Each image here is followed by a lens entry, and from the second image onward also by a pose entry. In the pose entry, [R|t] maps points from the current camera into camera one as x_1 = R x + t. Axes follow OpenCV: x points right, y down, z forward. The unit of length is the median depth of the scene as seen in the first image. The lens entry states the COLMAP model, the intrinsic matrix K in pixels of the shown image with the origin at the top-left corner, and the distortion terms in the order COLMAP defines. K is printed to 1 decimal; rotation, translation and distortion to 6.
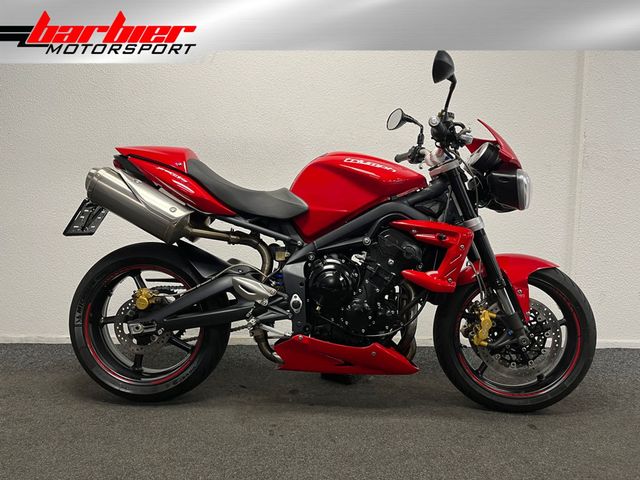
lens RADIAL K [[474.6, 0, 320.0], [0, 474.6, 240.0], [0, 0, 1]] dist [0.041145, -0.003202]
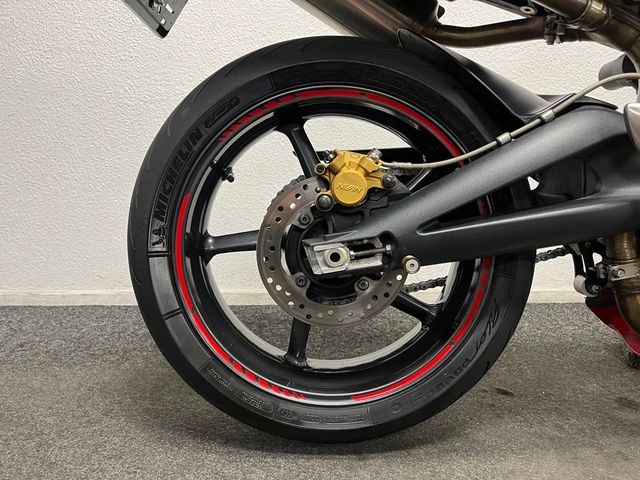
lens RADIAL K [[482.2, 0, 320.0], [0, 482.2, 240.0], [0, 0, 1]] dist [0.033590, -0.002562]
pose [[0.998741, -0.006848, 0.049689, -0.394776], [0.002934, 0.996917, 0.078408, 0.137429], [-0.050073, -0.078164, 0.995682, 0.617679]]
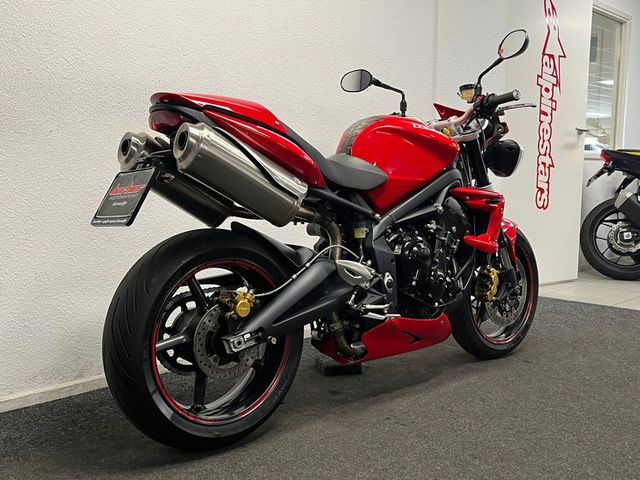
lens RADIAL K [[661.9, 0, 320.0], [0, 661.9, 240.0], [0, 0, 1]] dist [0.010801, -0.003677]
pose [[0.717964, -0.077343, 0.691770, -0.946553], [0.069234, 0.996814, 0.039594, -0.005954], [-0.692628, 0.019467, 0.721032, 0.167607]]
